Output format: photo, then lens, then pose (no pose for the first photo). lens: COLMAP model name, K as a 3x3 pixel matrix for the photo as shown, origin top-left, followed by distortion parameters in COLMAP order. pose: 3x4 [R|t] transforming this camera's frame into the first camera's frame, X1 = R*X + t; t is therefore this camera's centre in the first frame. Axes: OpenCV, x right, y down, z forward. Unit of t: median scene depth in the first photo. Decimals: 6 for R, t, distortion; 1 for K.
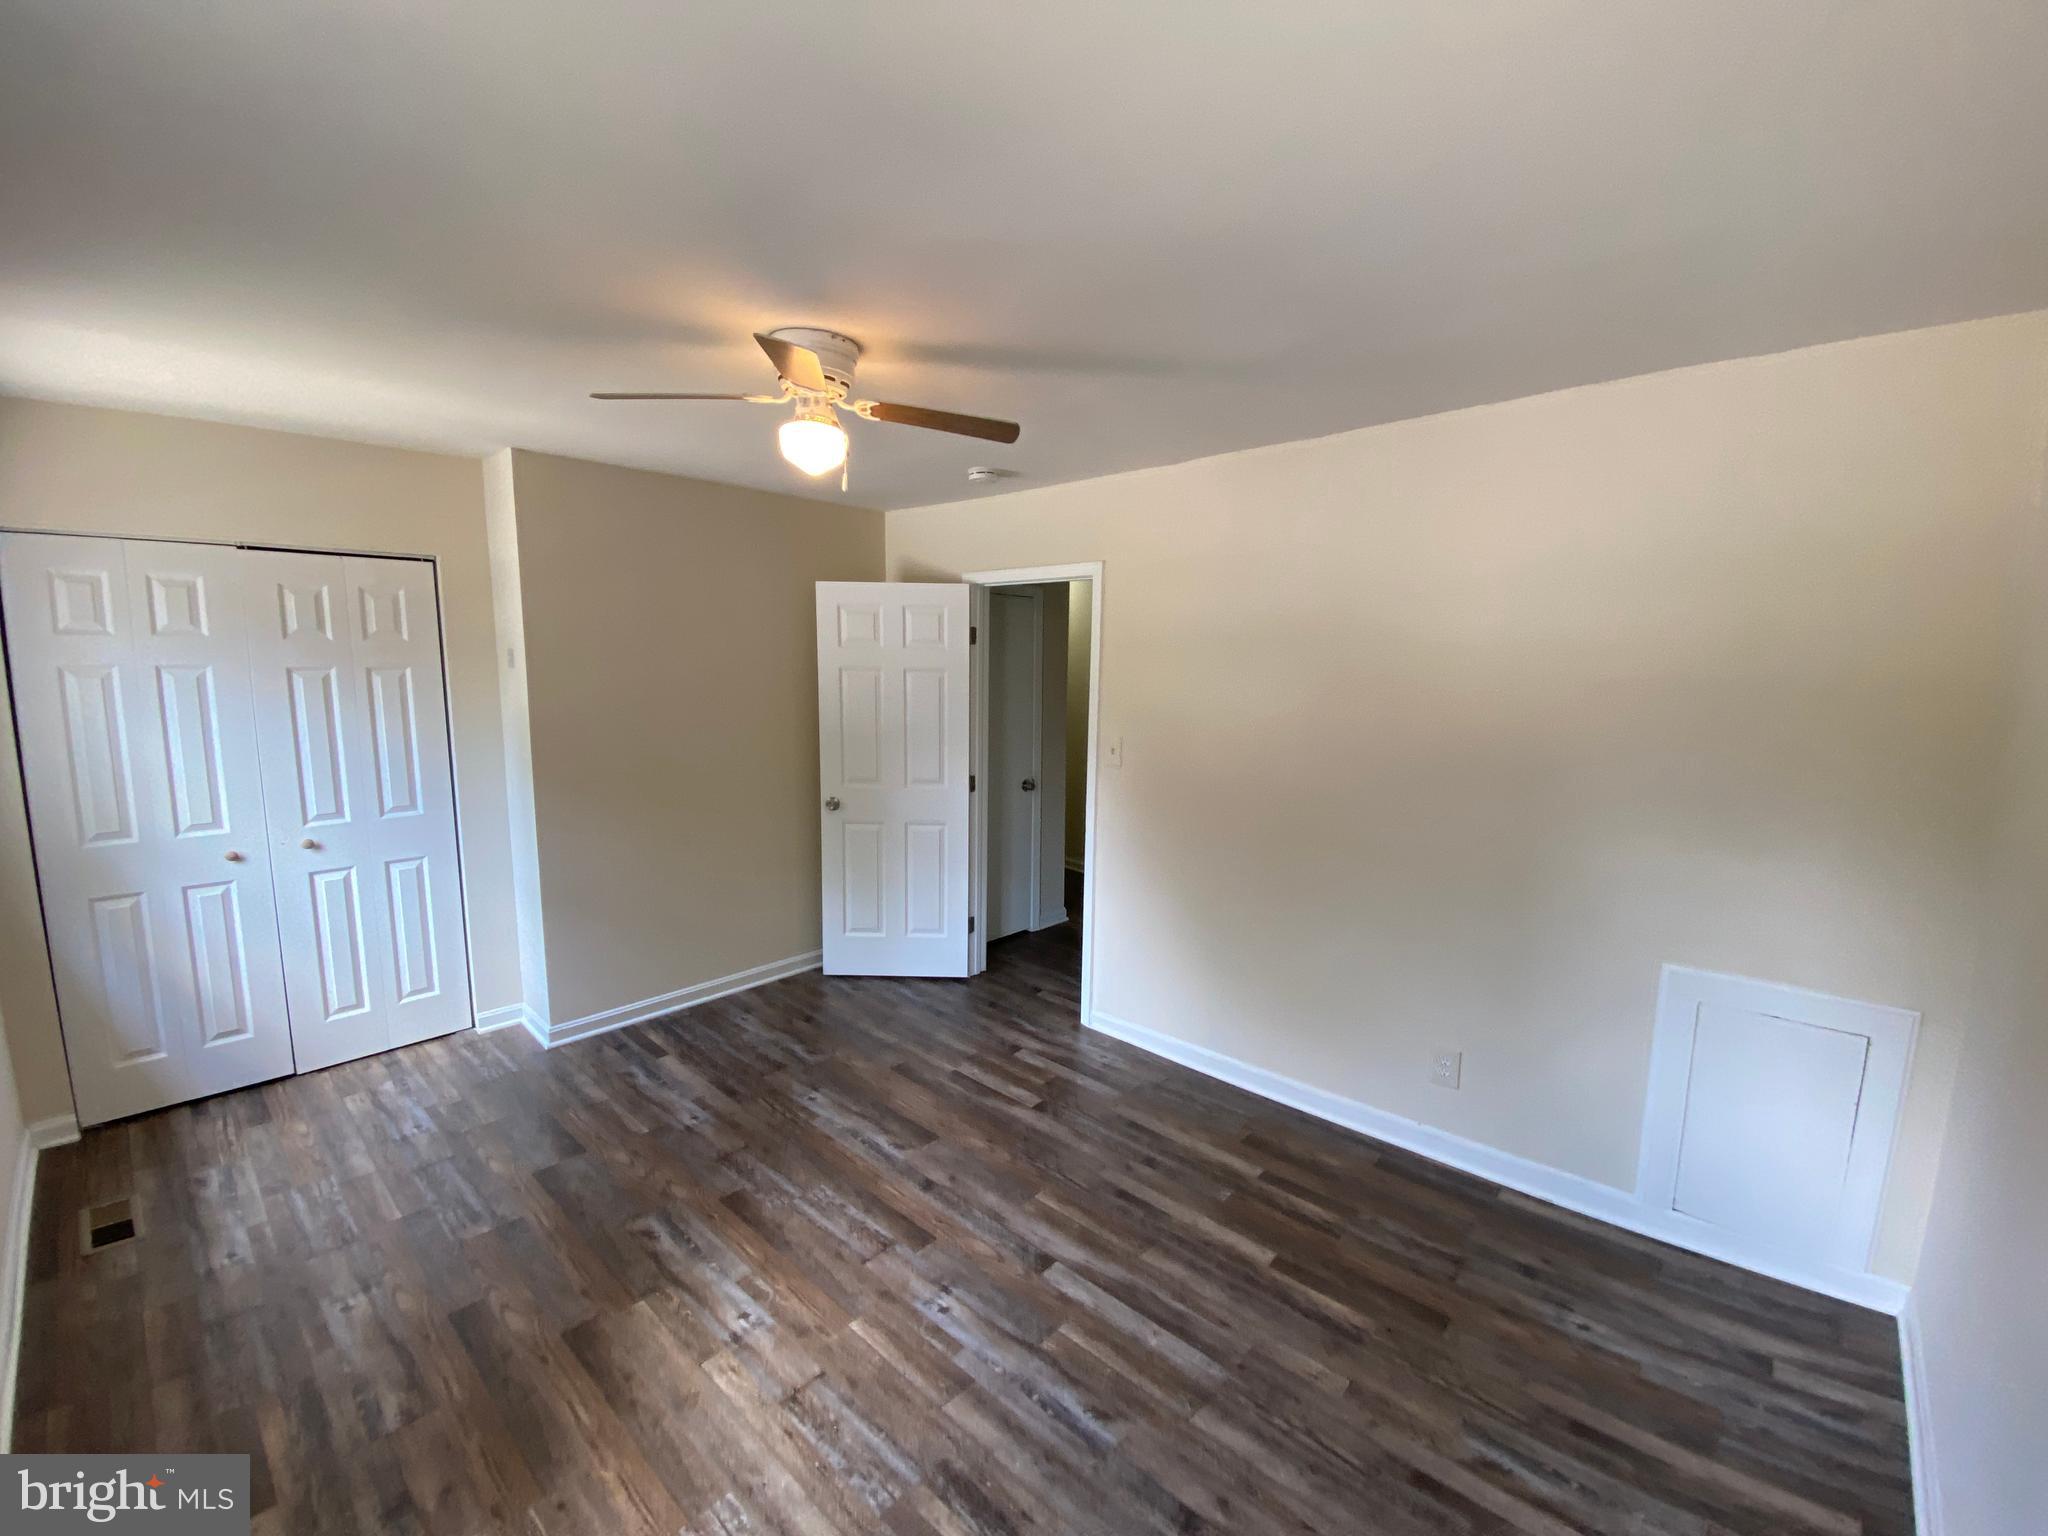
lens RADIAL K [[835.2, 0, 1027.0], [0, 835.2, 770.1], [0, 0, 1]] dist [0.038377, -0.027870]
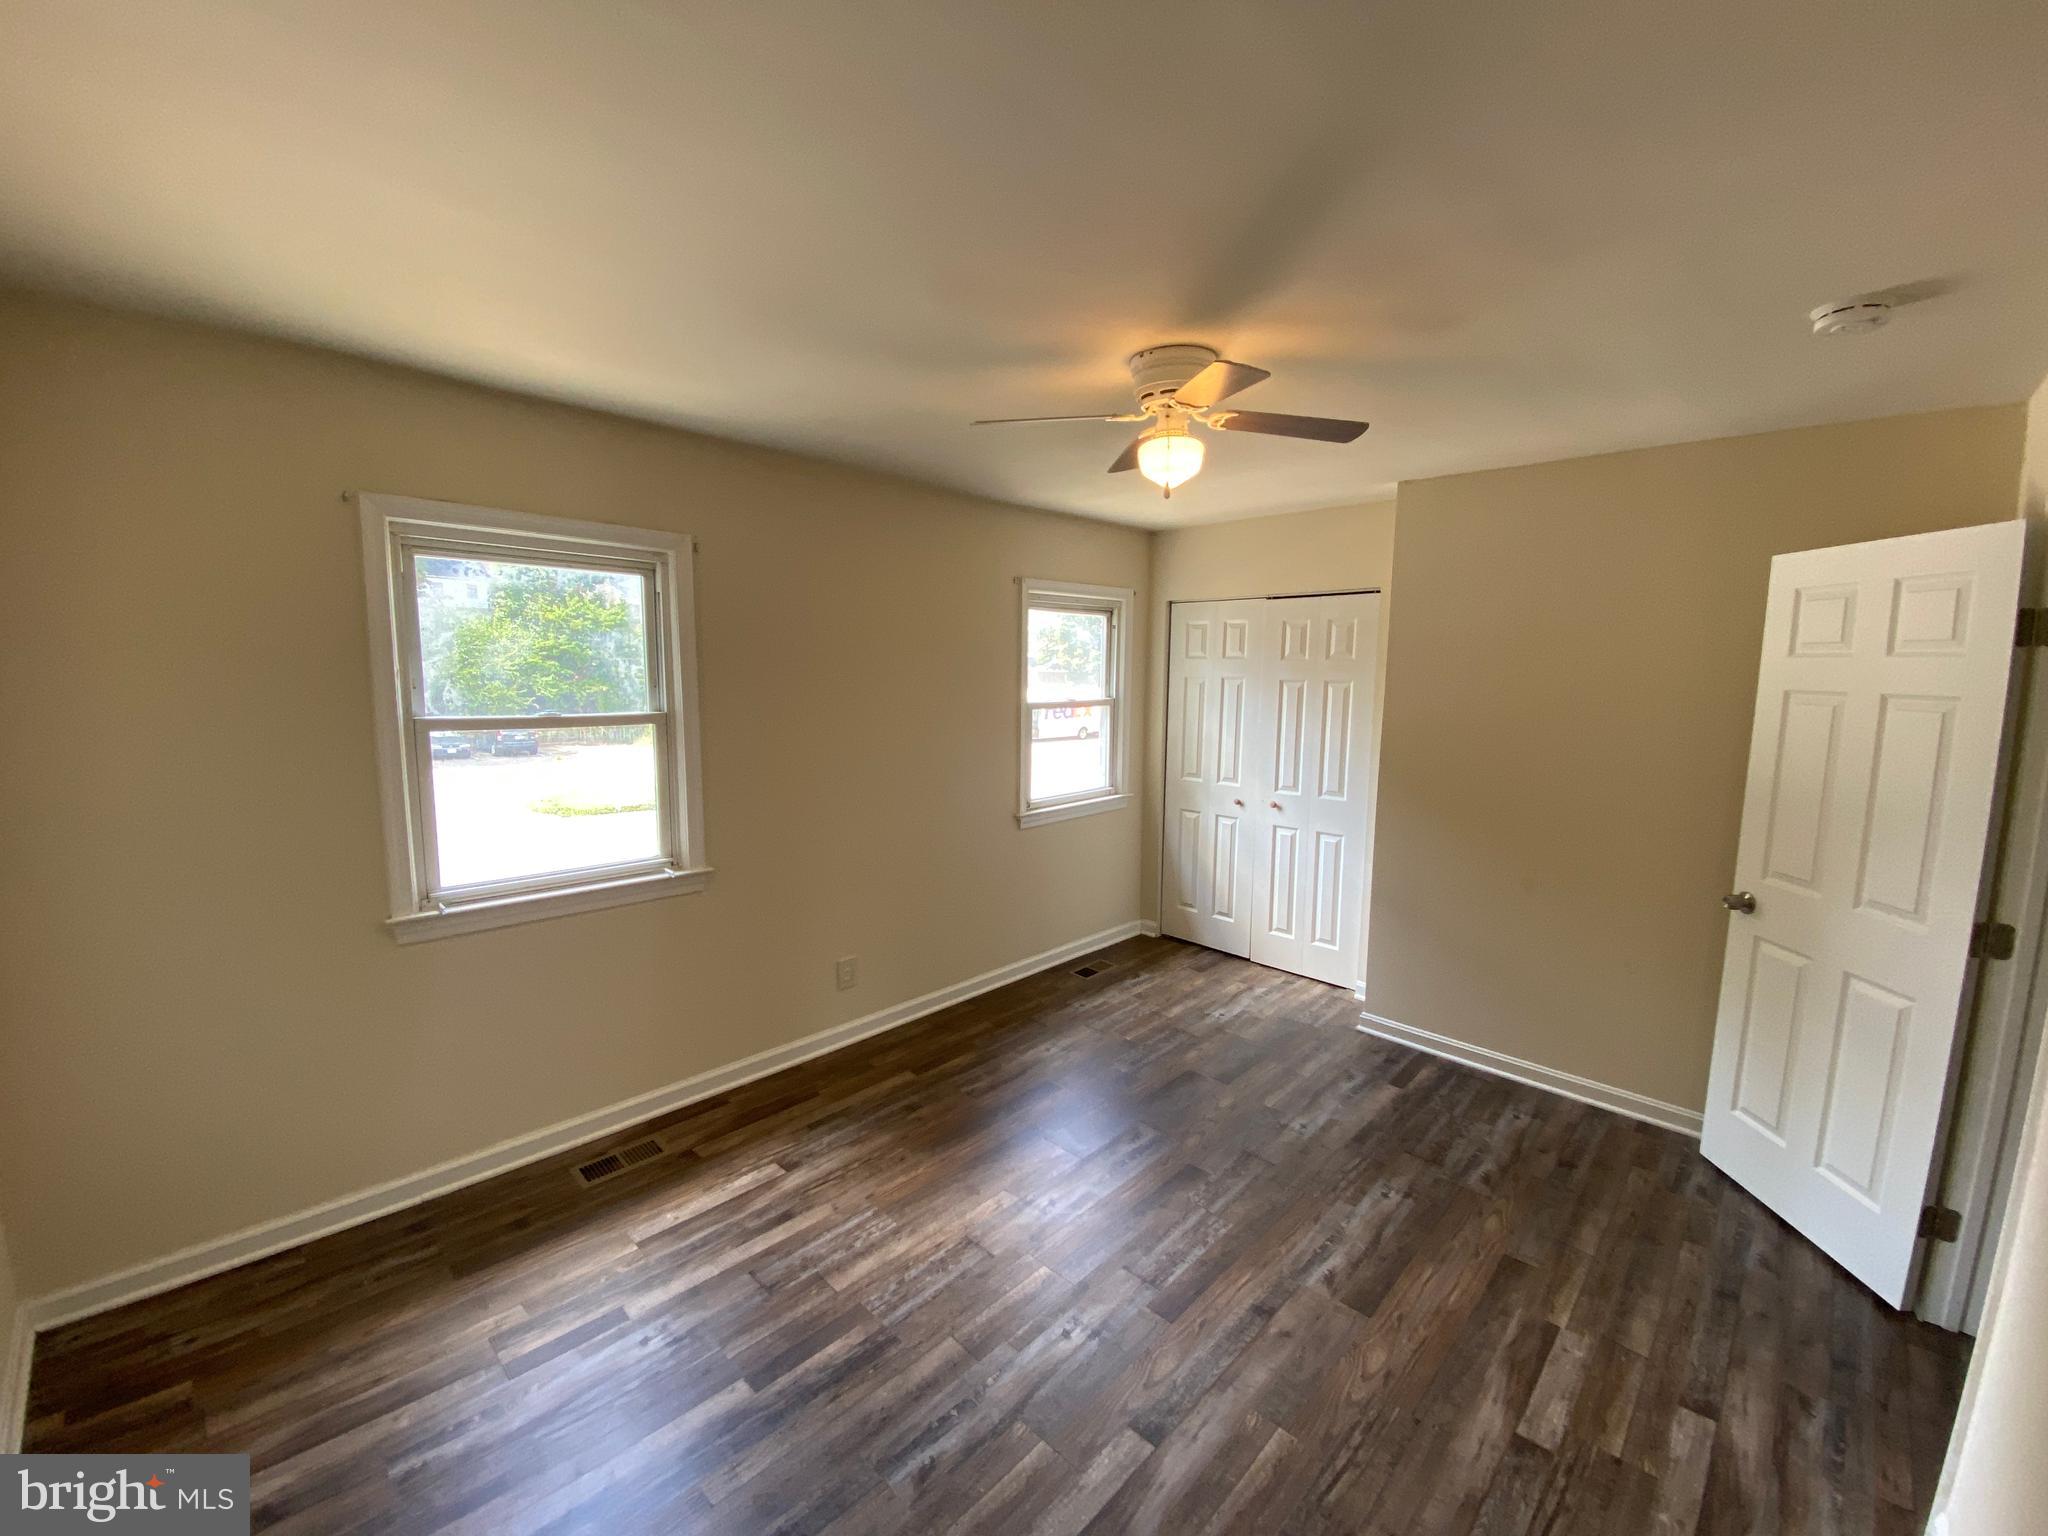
lens RADIAL K [[835.2, 0, 1027.0], [0, 835.2, 770.1], [0, 0, 1]] dist [0.038377, -0.027870]
pose [[-0.018483, 0.115809, -0.993099, 0.716048], [-0.149658, 0.981758, 0.117272, -0.094558], [0.988565, 0.150793, -0.000815, 0.775875]]
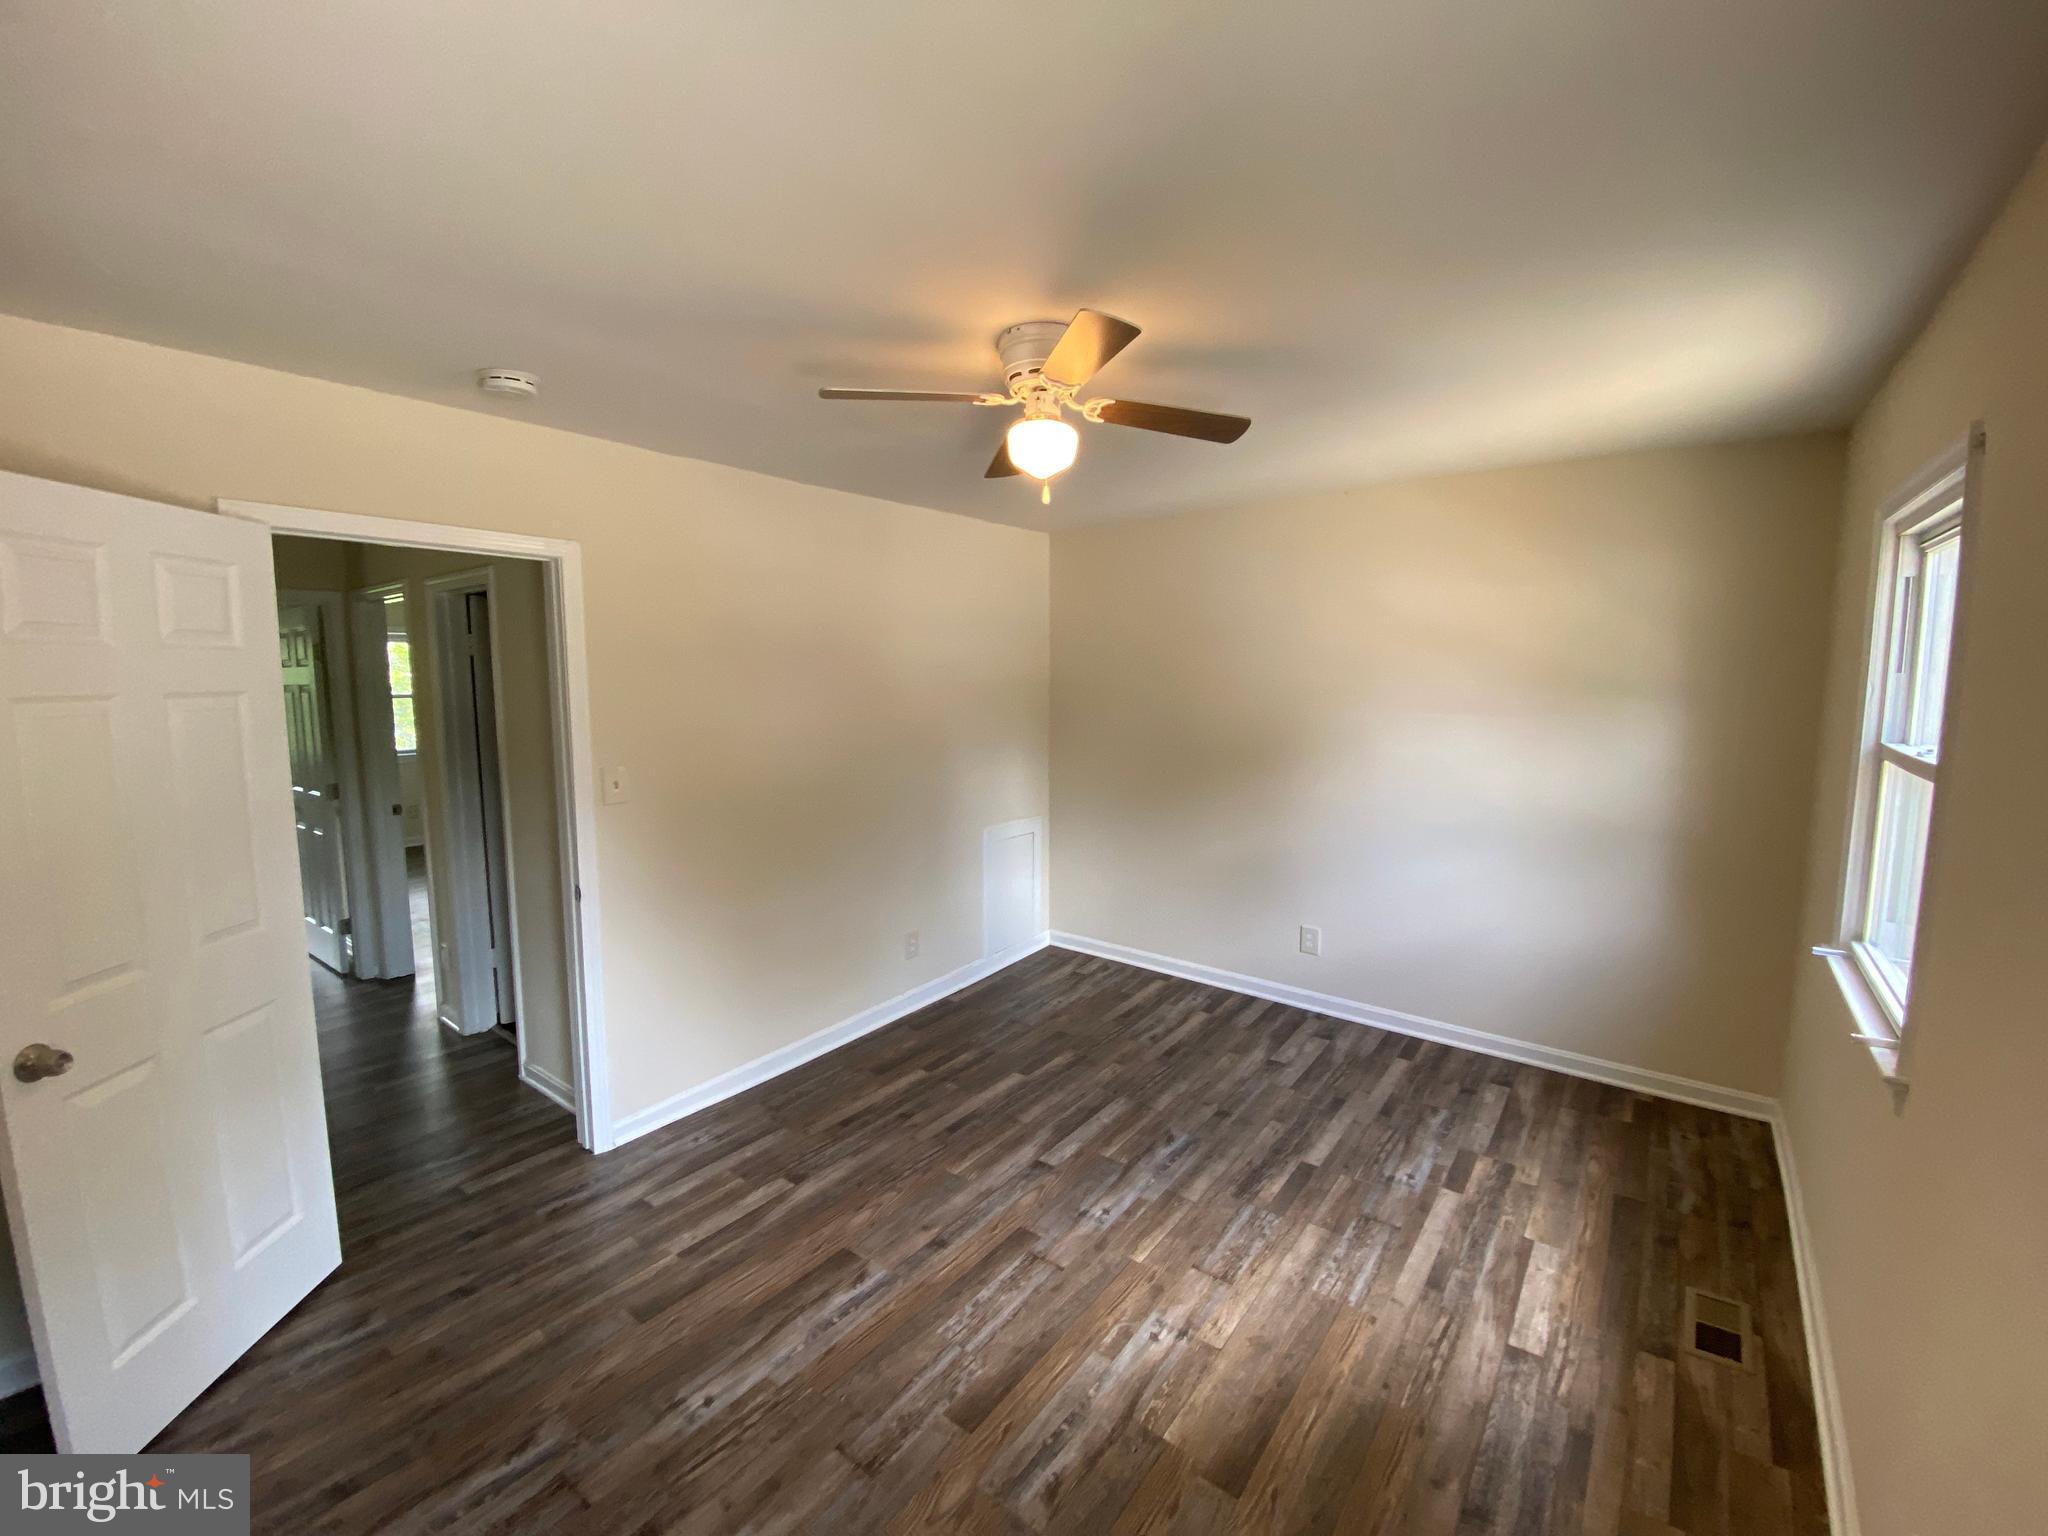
lens RADIAL K [[838.4, 0, 1013.1], [0, 838.4, 772.7], [0, 0, 1]] dist [0.023214, -0.020773]
pose [[-0.072104, -0.125902, 0.989419, -1.082253], [0.133714, 0.981826, 0.134680, -0.139371], [-0.988393, 0.142011, -0.053959, 1.000368]]
